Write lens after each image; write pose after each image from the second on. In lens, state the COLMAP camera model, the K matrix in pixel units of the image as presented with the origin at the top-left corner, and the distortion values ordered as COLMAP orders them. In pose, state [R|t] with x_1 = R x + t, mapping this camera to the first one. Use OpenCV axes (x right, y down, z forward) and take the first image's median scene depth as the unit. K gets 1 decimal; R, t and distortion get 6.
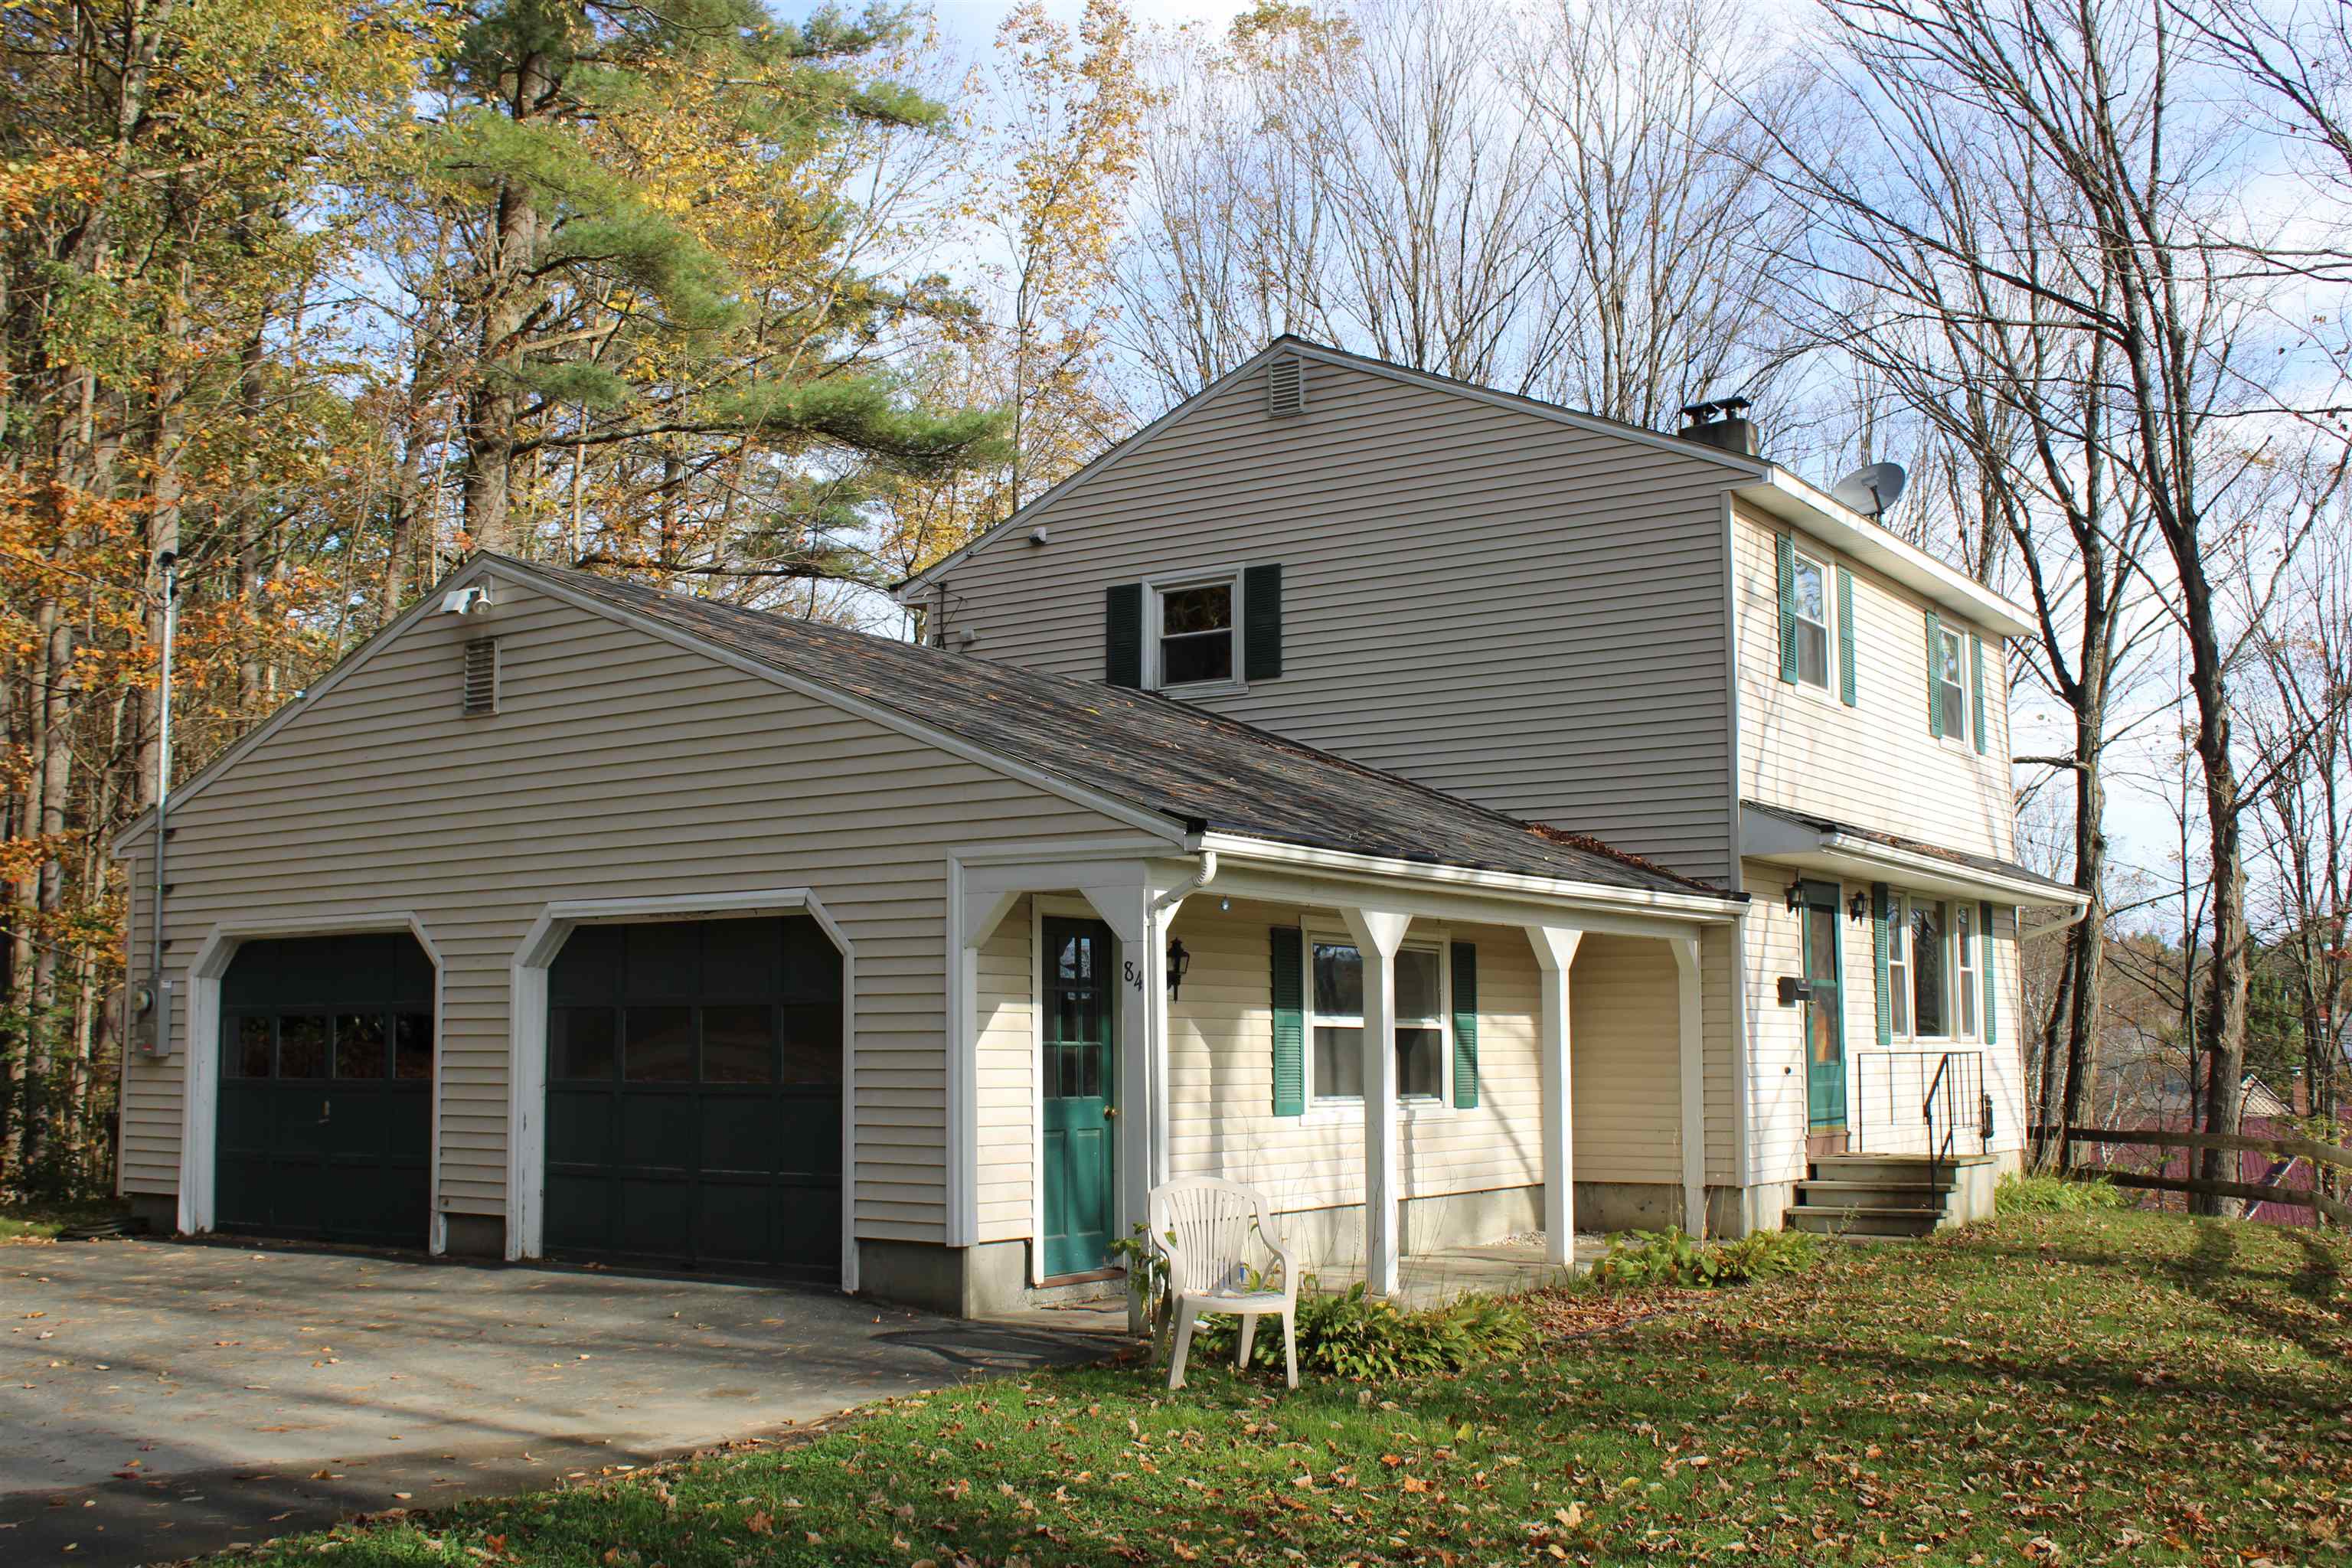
lens RADIAL K [[2444.3, 0, 1174.4], [0, 2444.3, 786.4], [0, 0, 1]] dist [0.001361, 0.000000]
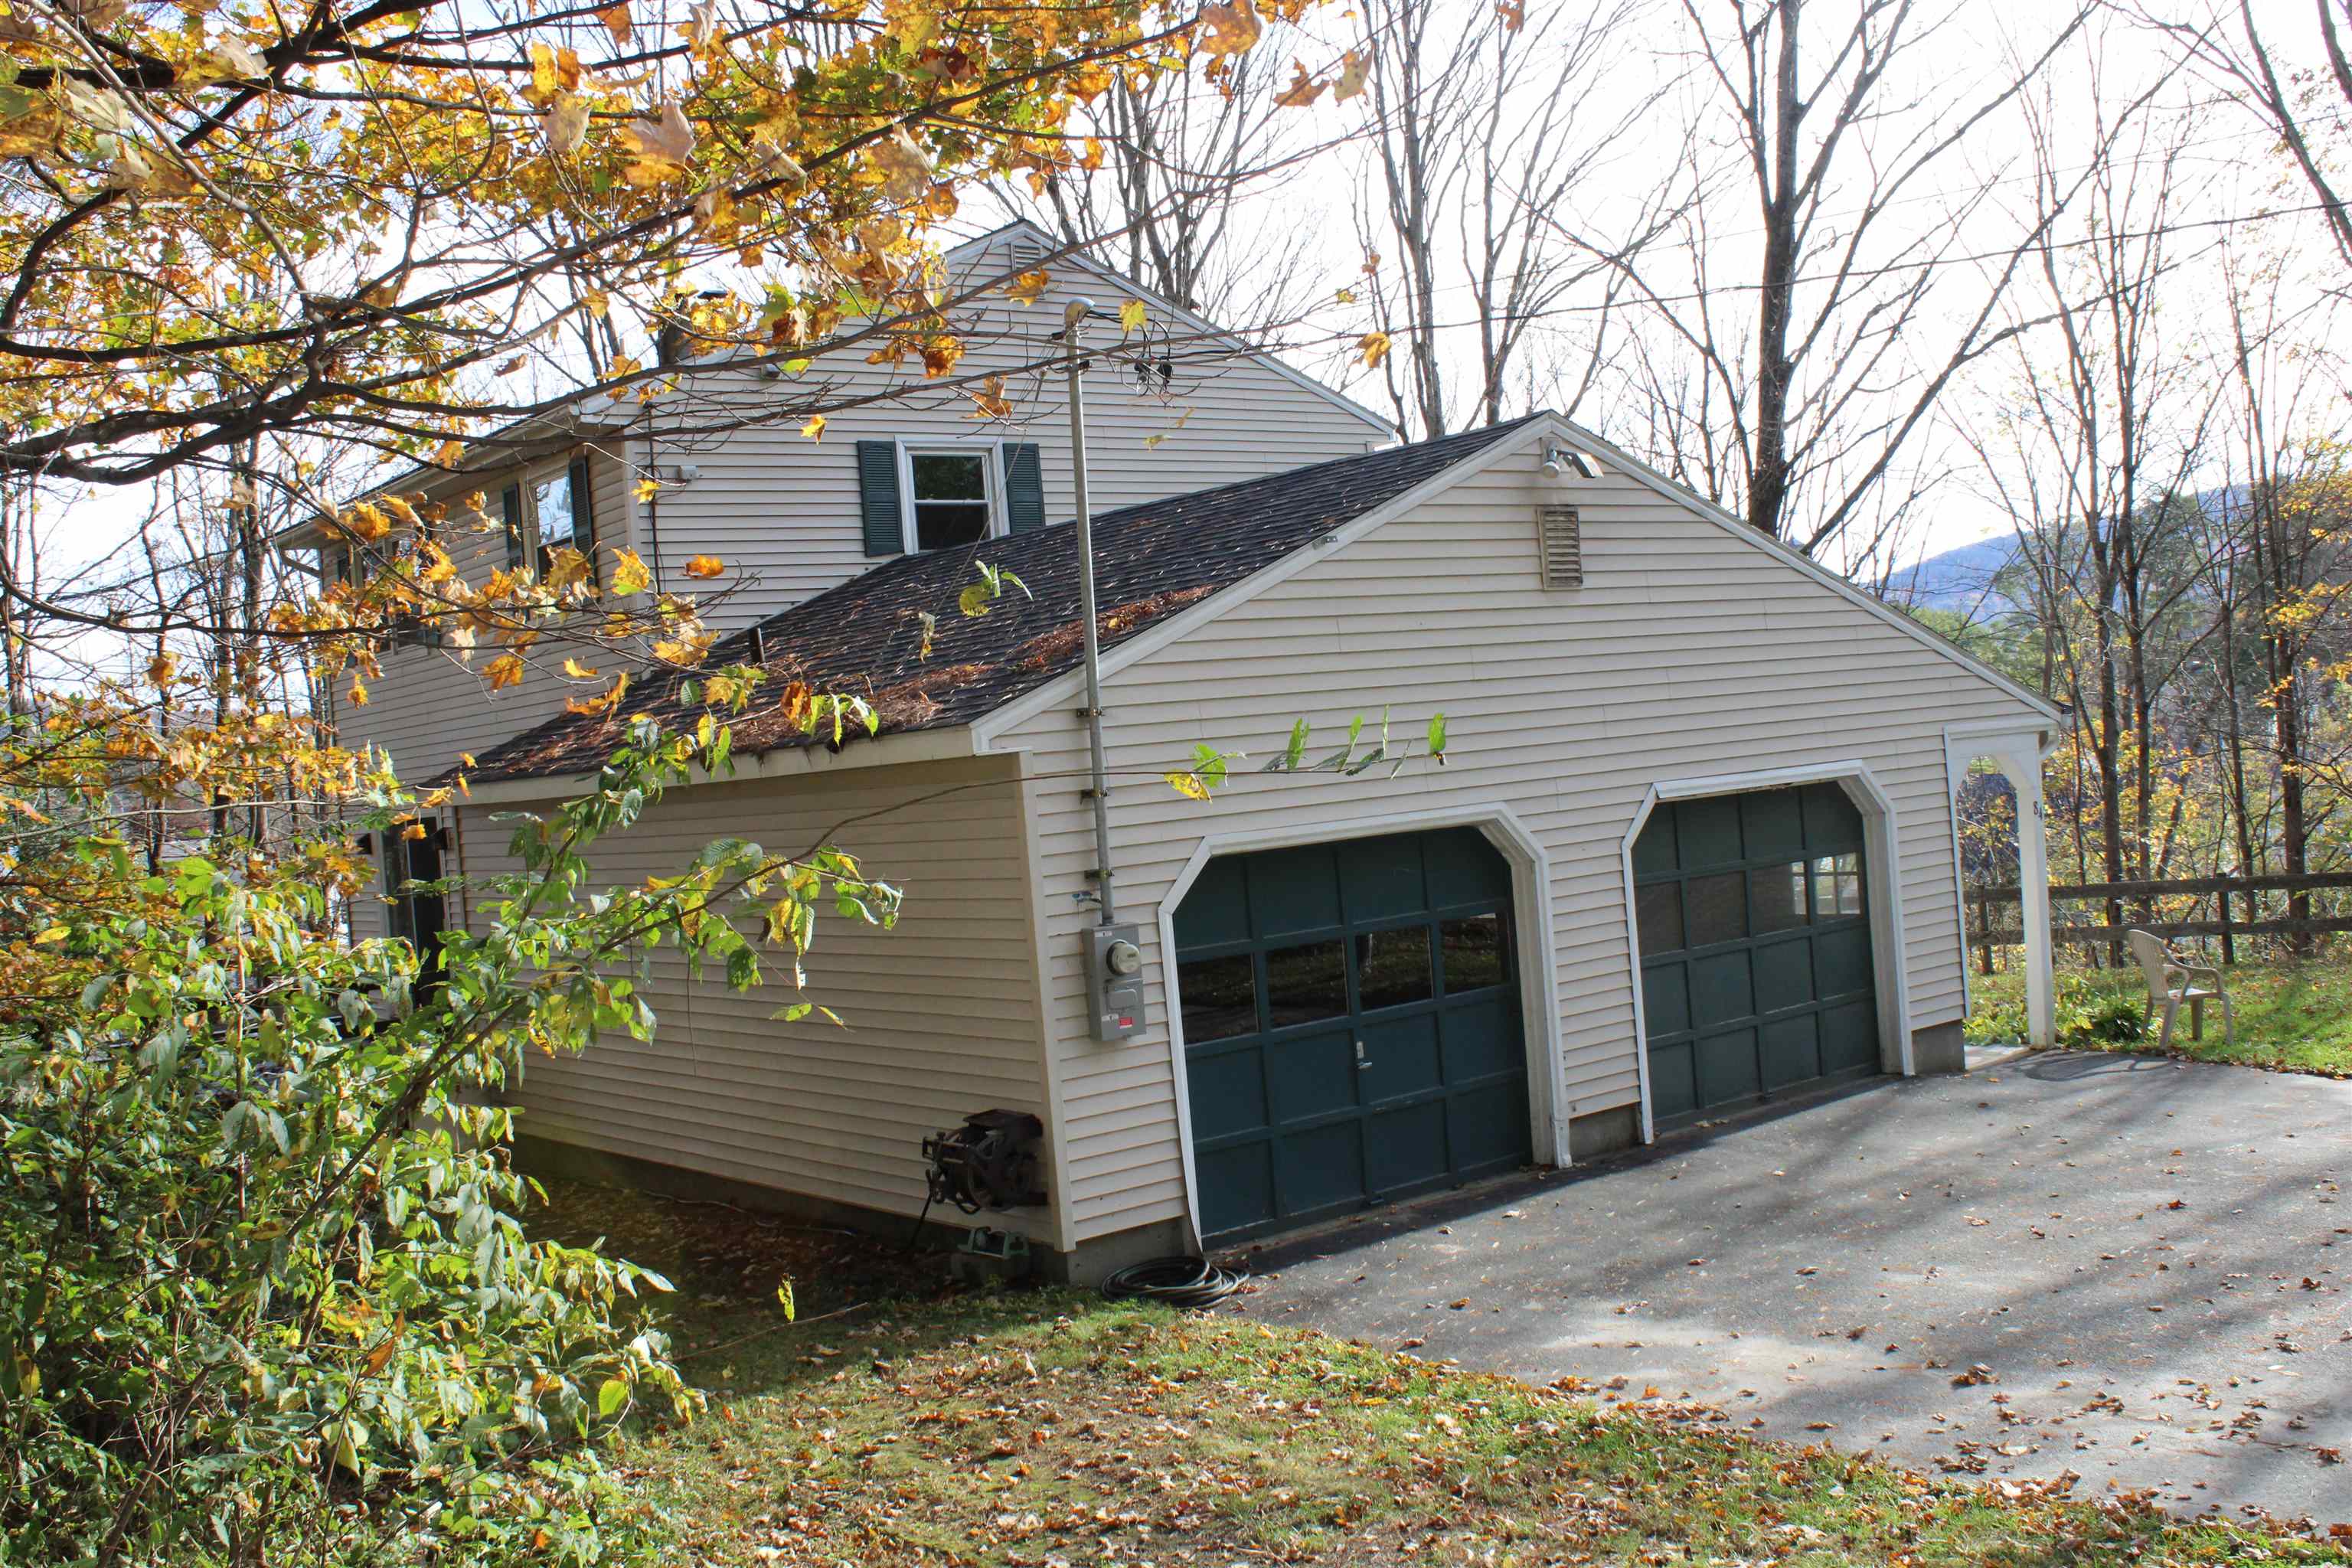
lens RADIAL K [[2266.8, 0, 1175.4], [0, 2266.8, 784.7], [0, 0, 1]] dist [-0.001484, 0.000000]
pose [[0.315059, -0.037289, 0.948339, -0.855172], [-0.022780, 0.998643, 0.046835, 0.006543], [-0.948799, -0.036359, 0.313782, 0.639450]]
